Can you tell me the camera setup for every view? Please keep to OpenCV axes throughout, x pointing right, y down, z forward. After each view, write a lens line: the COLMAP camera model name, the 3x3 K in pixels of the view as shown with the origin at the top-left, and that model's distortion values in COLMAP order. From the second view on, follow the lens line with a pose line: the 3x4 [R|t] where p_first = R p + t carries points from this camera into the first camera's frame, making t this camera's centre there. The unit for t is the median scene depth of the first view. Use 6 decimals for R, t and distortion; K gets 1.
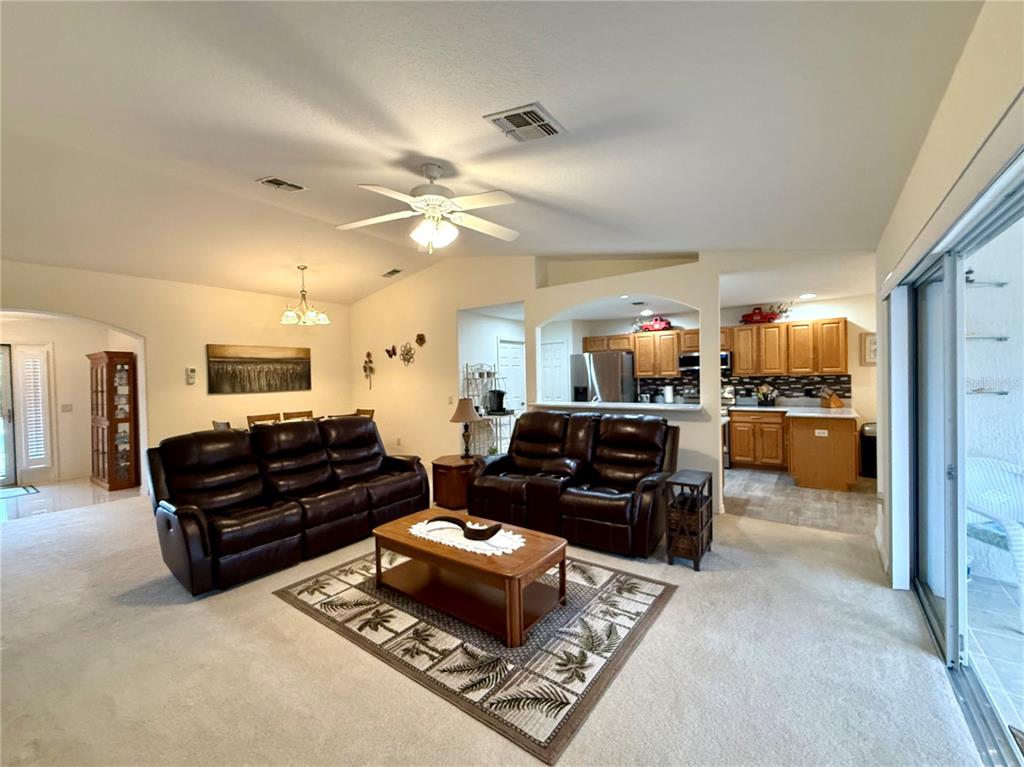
lens RADIAL K [[425.1, 0, 504.7], [0, 425.1, 383.3], [0, 0, 1]] dist [-0.001952, 0.000218]
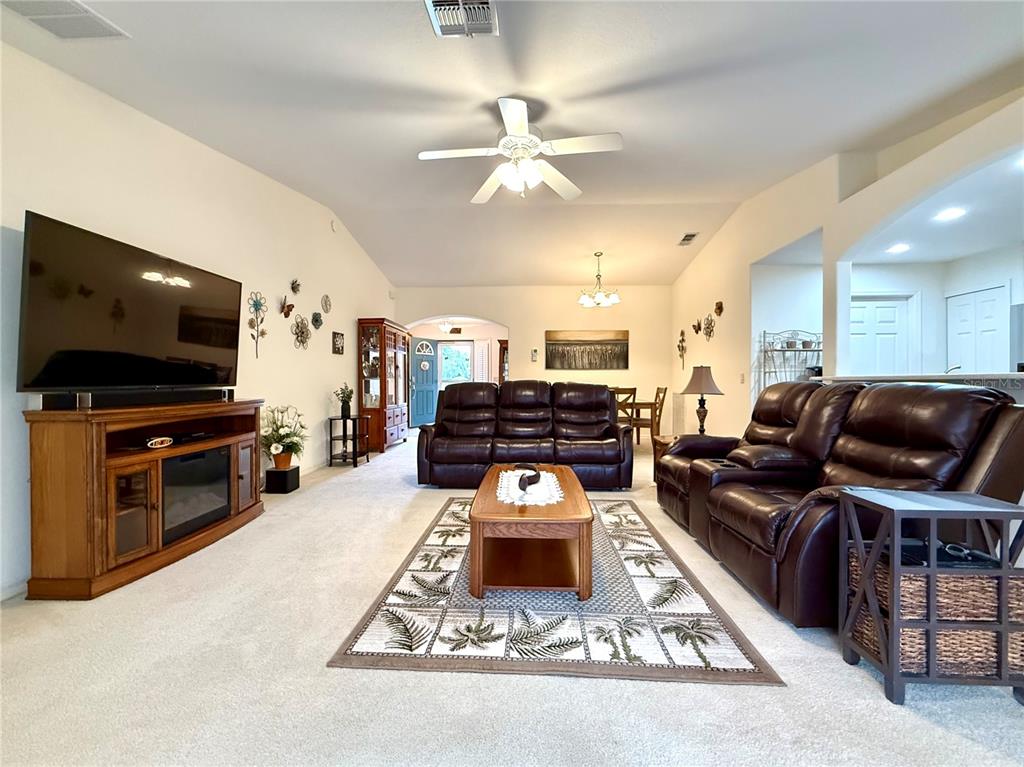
lens RADIAL K [[414.1, 0, 511.6], [0, 414.1, 381.7], [0, 0, 1]] dist [0.005765, 0.000520]
pose [[0.561049, 0.024892, -0.827408, 0.307217], [-0.030664, 0.999487, 0.009277, 0.058355], [0.827215, 0.020167, 0.561524, 0.215658]]
